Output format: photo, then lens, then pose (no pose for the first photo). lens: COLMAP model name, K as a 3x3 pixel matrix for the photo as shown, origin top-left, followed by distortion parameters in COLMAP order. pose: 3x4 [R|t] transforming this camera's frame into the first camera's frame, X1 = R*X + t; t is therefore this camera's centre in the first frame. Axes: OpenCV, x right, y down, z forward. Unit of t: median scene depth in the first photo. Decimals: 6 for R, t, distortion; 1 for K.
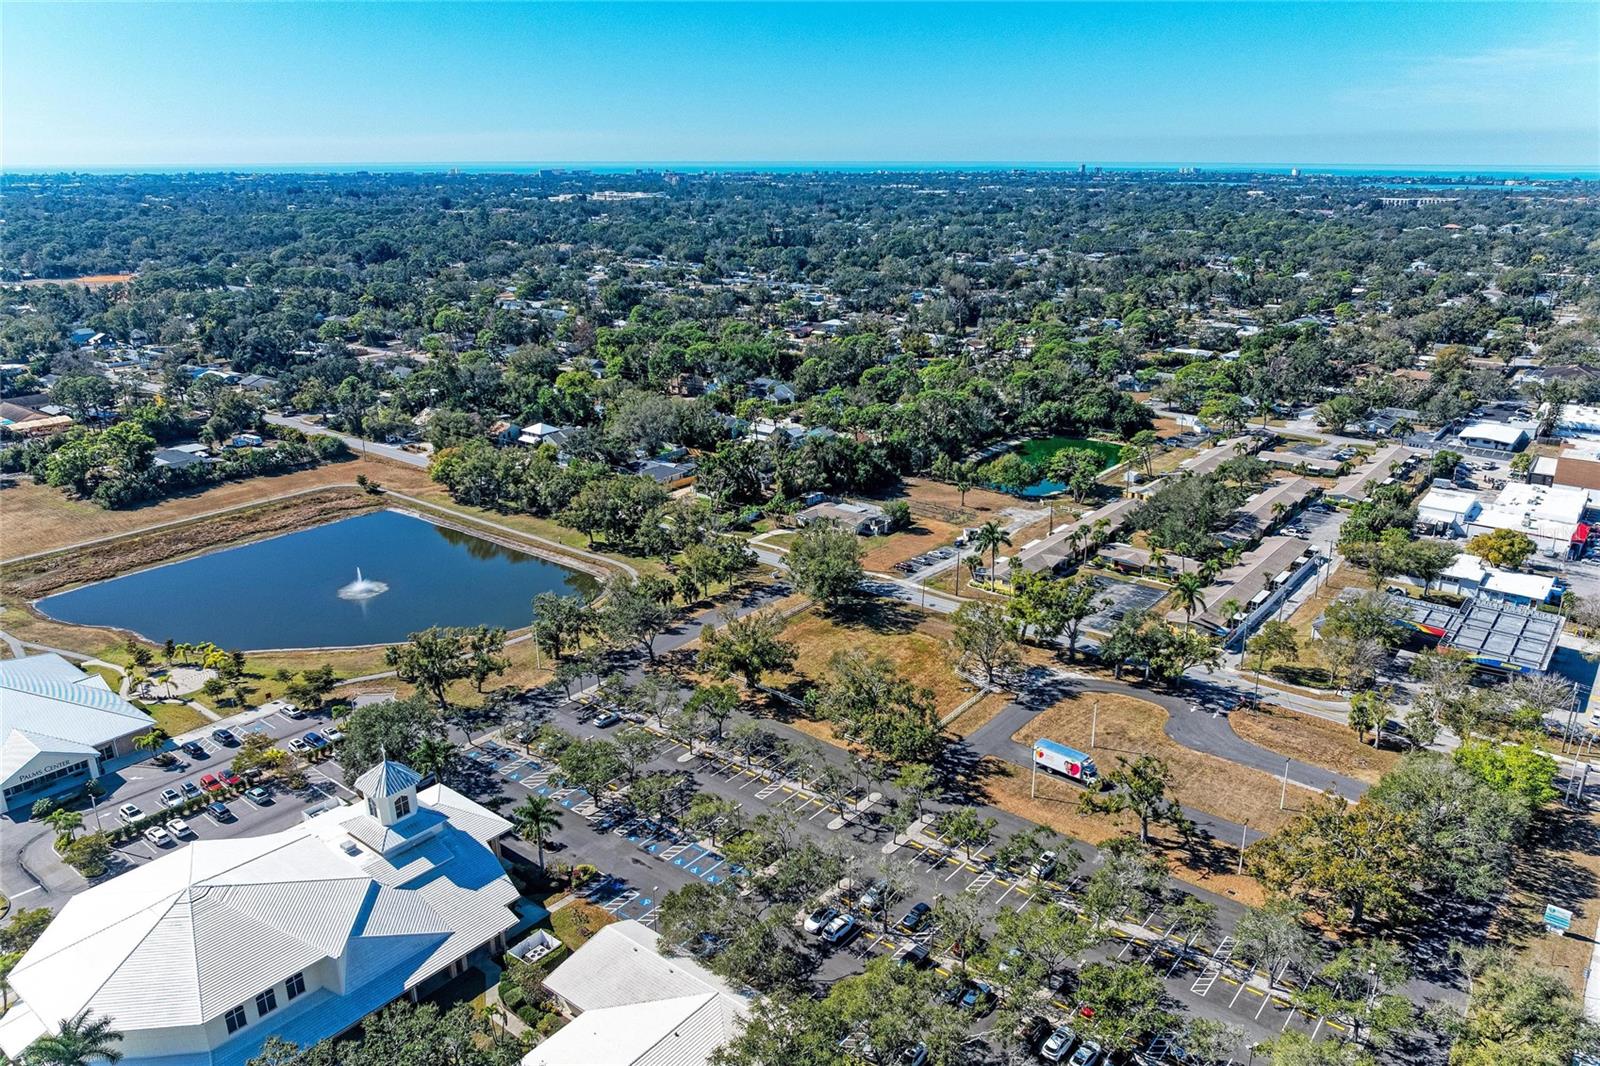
lens RADIAL K [[1122.7, 0, 823.5], [0, 1122.7, 534.1], [0, 0, 1]] dist [-0.002961, -0.004450]
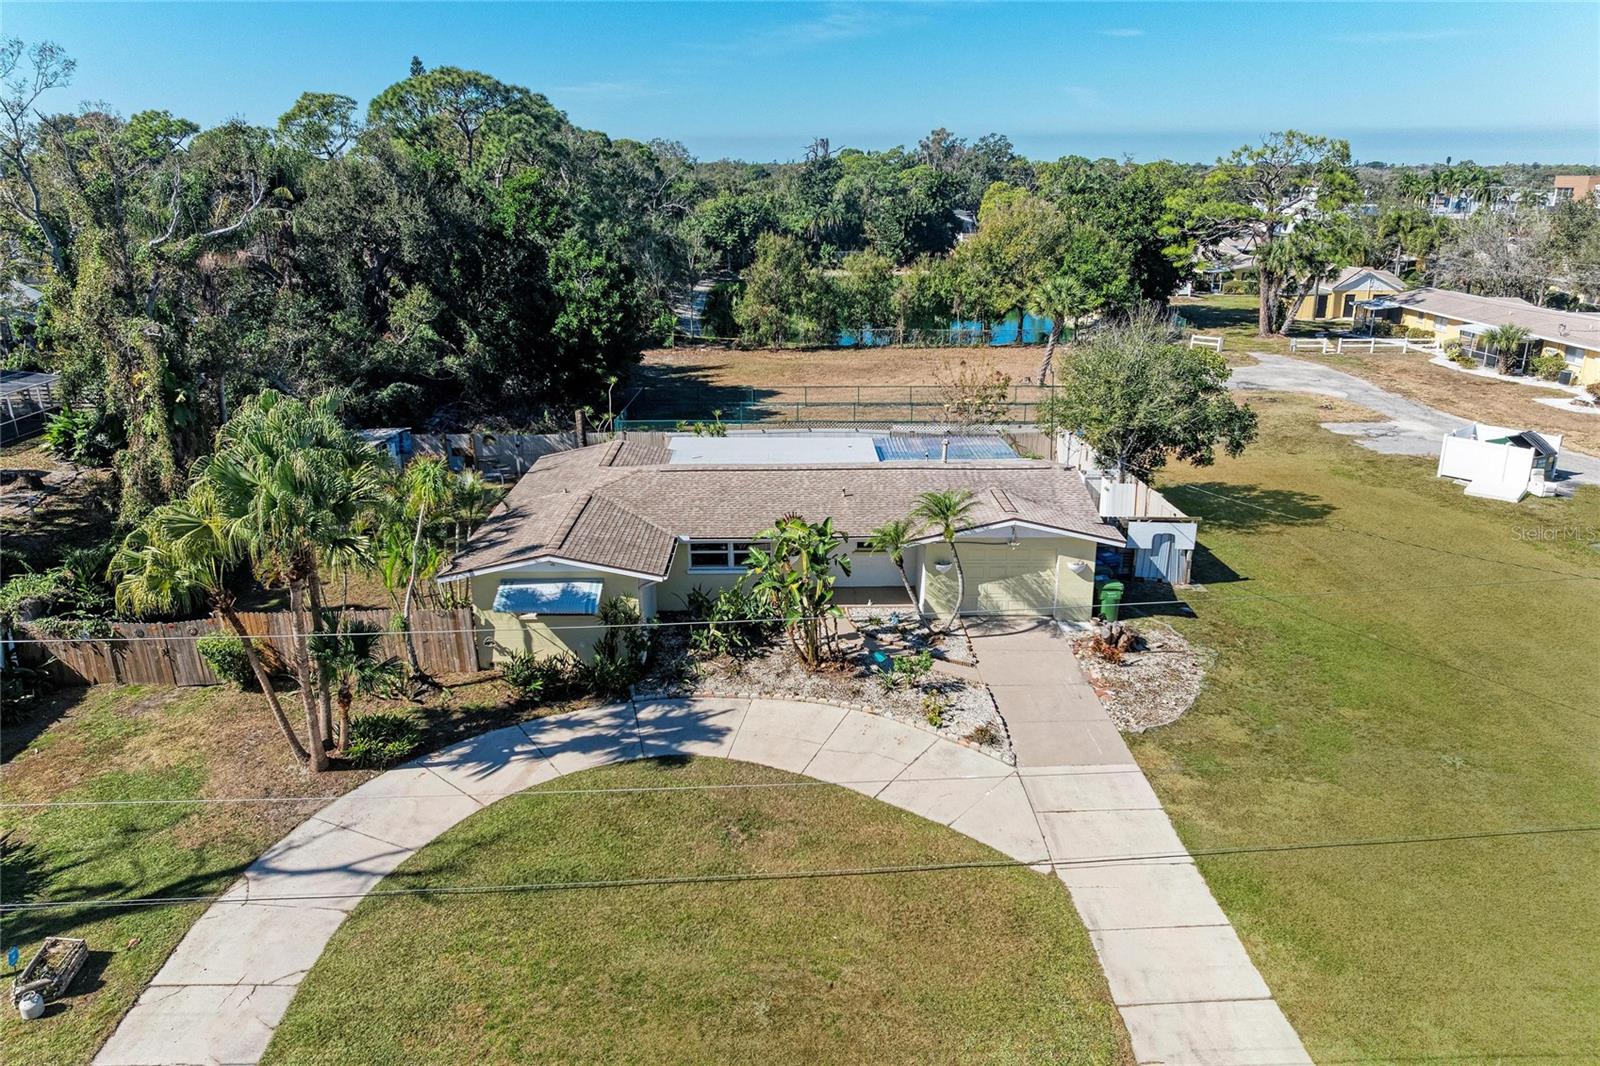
lens RADIAL K [[1122.7, 0, 823.5], [0, 1122.7, 534.1], [0, 0, 1]] dist [-0.002961, -0.004450]
pose [[0.761993, -0.201534, 0.615427, -0.060136], [0.207820, 0.976177, 0.062356, -0.019971], [-0.613333, 0.080383, 0.785723, 0.866597]]
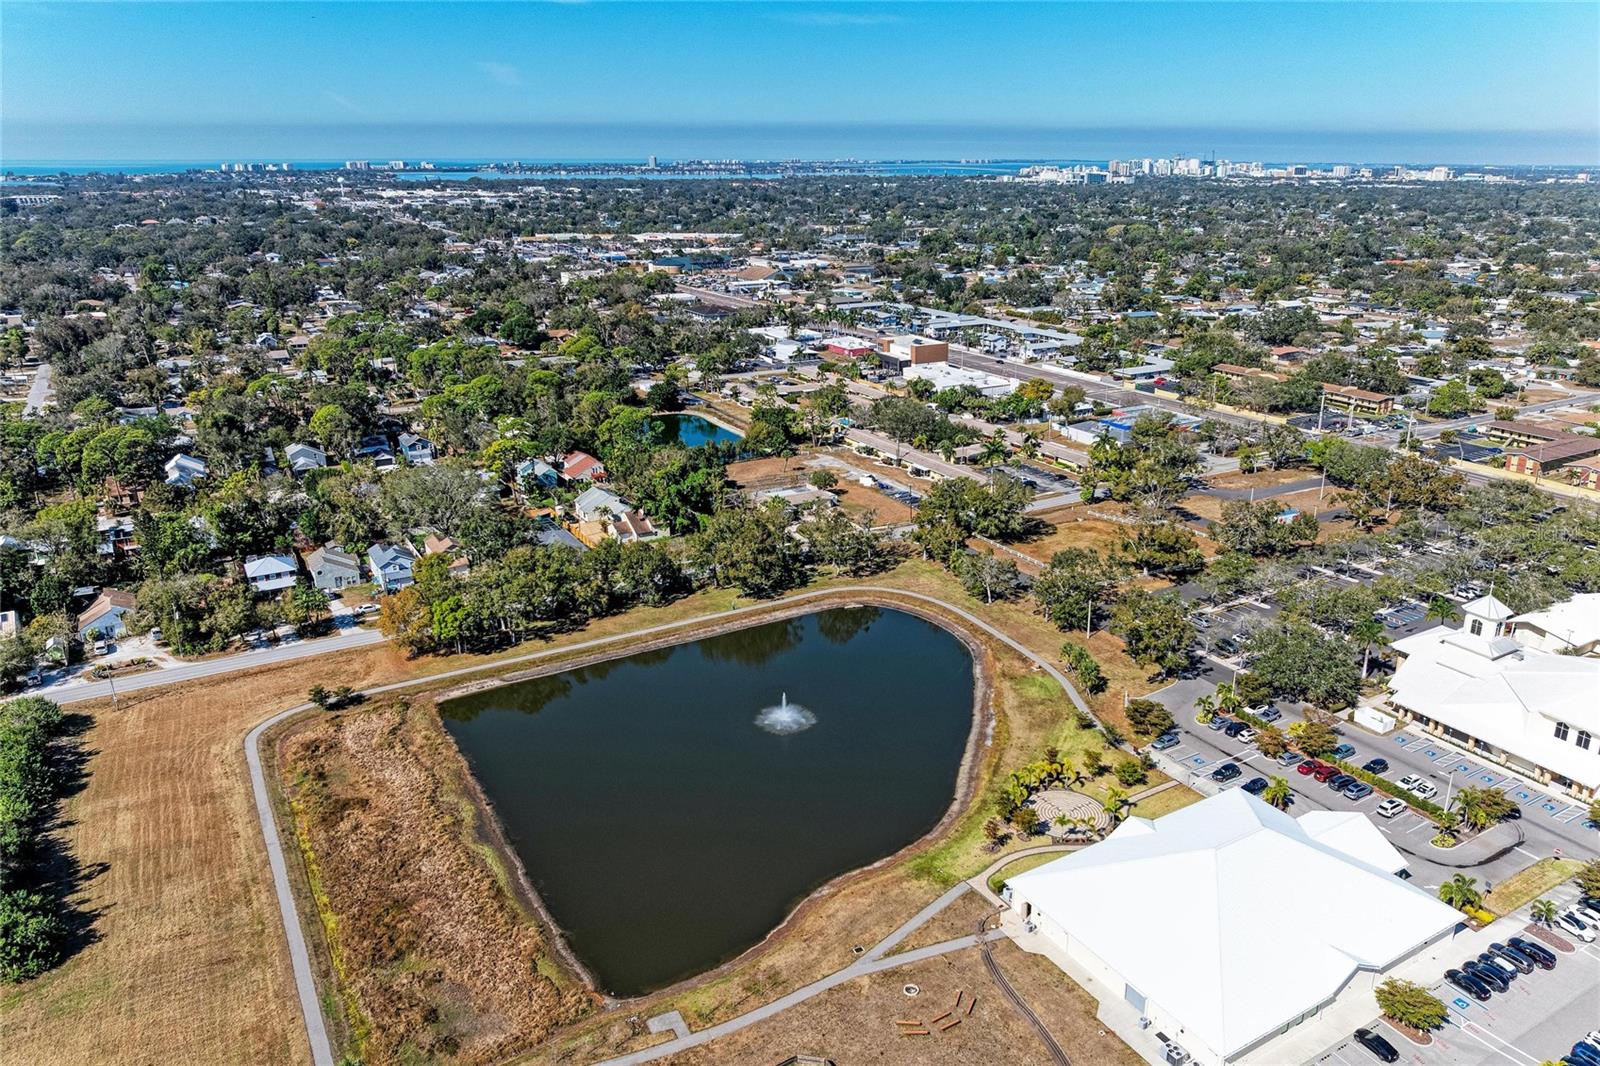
lens RADIAL K [[1122.7, 0, 823.5], [0, 1122.7, 534.1], [0, 0, 1]] dist [-0.002961, -0.004450]
pose [[0.364521, -0.300479, 0.881384, -0.857452], [0.300029, 0.933931, 0.194307, -0.172165], [-0.881537, 0.193612, 0.430590, 0.518911]]
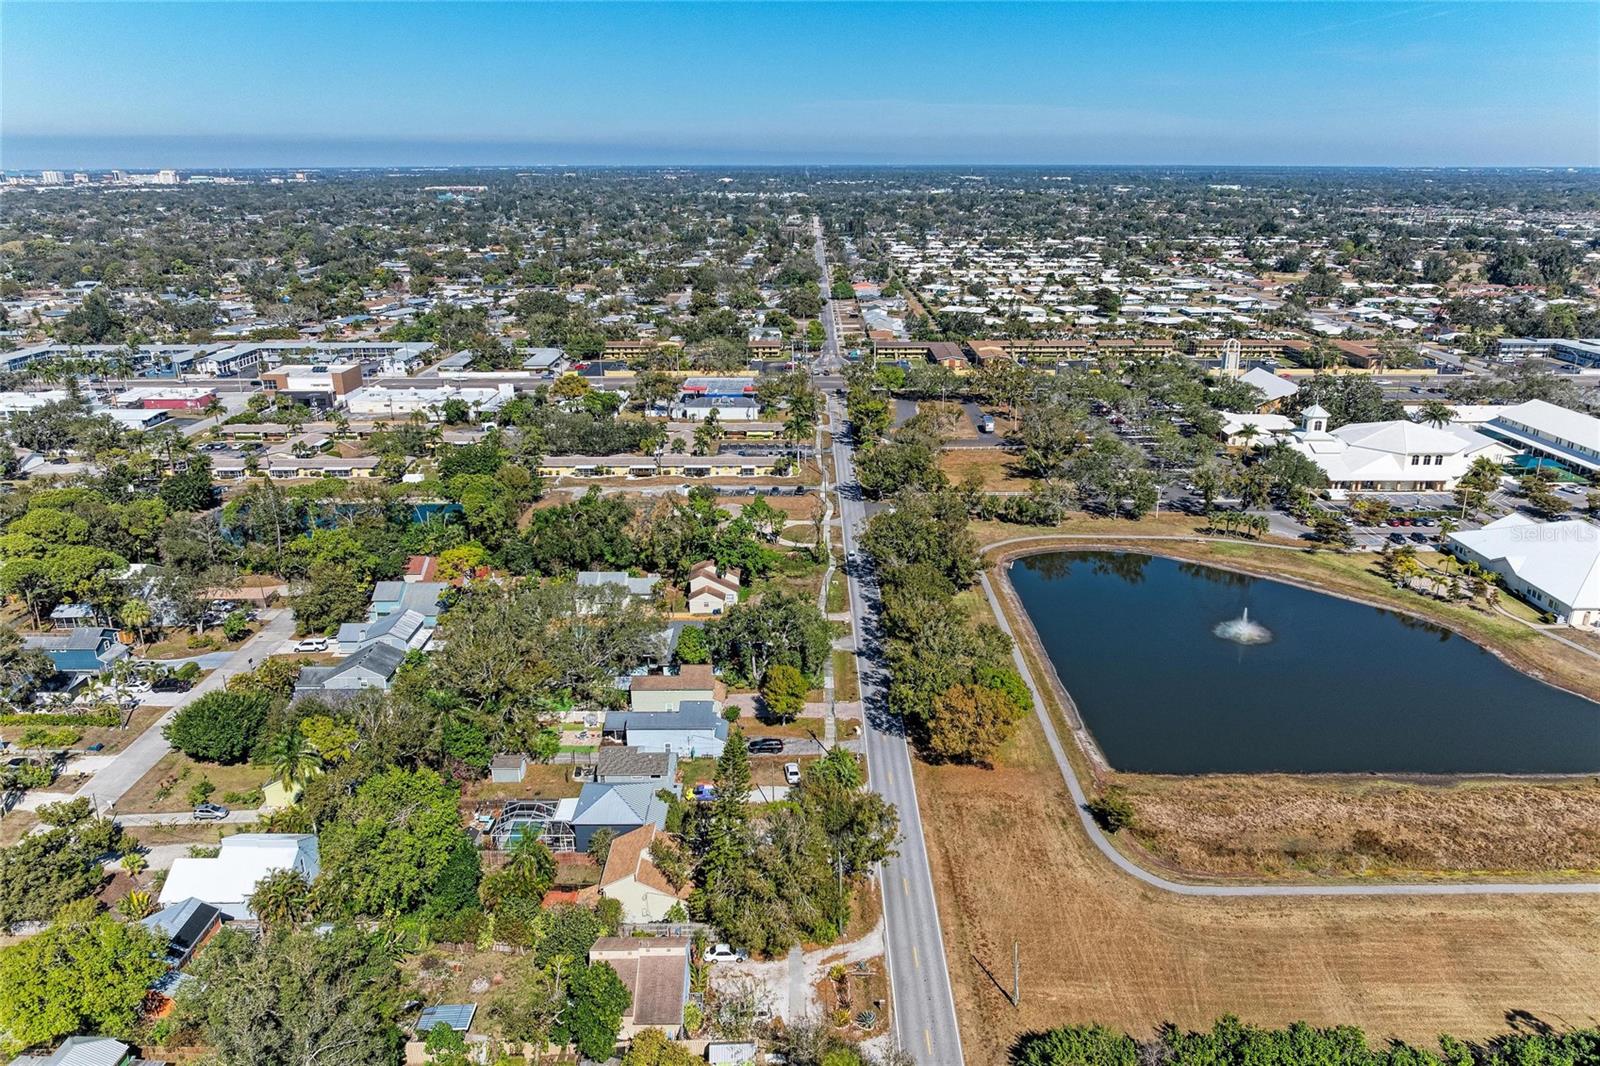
lens RADIAL K [[1122.7, 0, 823.5], [0, 1122.7, 534.1], [0, 0, 1]] dist [-0.002961, -0.004450]
pose [[-0.617427, -0.250730, 0.745599, -0.679548], [0.255007, 0.832857, 0.491243, -0.411590], [-0.744147, 0.493440, -0.450291, 1.299831]]
